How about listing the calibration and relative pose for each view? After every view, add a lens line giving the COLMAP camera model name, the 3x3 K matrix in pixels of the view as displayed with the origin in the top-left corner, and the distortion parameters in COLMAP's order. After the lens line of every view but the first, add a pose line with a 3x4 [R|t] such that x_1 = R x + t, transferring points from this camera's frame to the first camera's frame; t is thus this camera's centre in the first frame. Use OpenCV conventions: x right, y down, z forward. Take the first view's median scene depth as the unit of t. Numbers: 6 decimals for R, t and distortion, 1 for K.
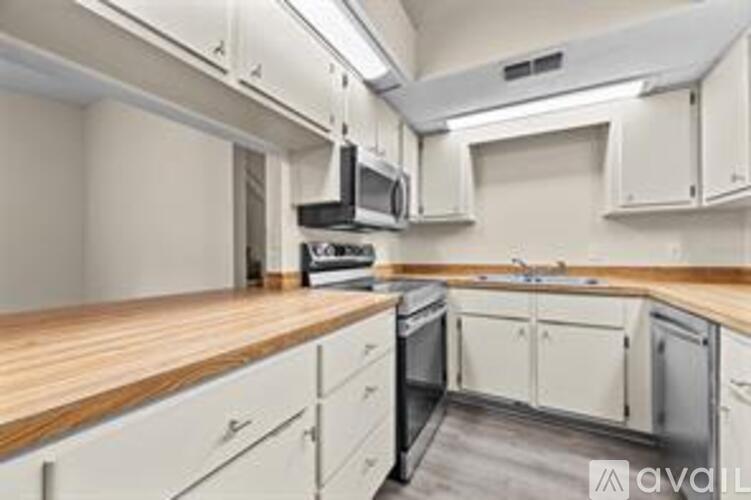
lens RADIAL K [[302.9, 0, 375.7], [0, 302.9, 251.5], [0, 0, 1]] dist [-0.001341, -0.000103]
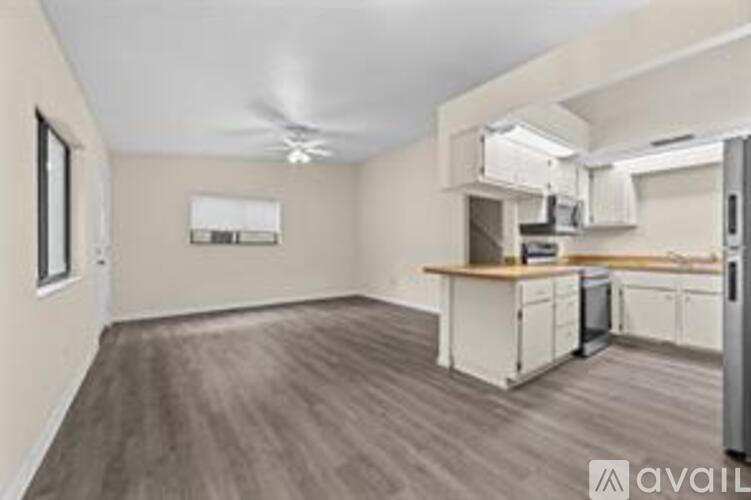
lens RADIAL K [[302.9, 0, 375.3], [0, 302.9, 248.8], [0, 0, 1]] dist [-0.001341, -0.000103]
pose [[0.900461, 0.003801, -0.434921, -0.201518], [-0.000089, 0.999963, 0.008556, -0.003483], [0.434937, -0.007666, 0.900428, -1.013261]]
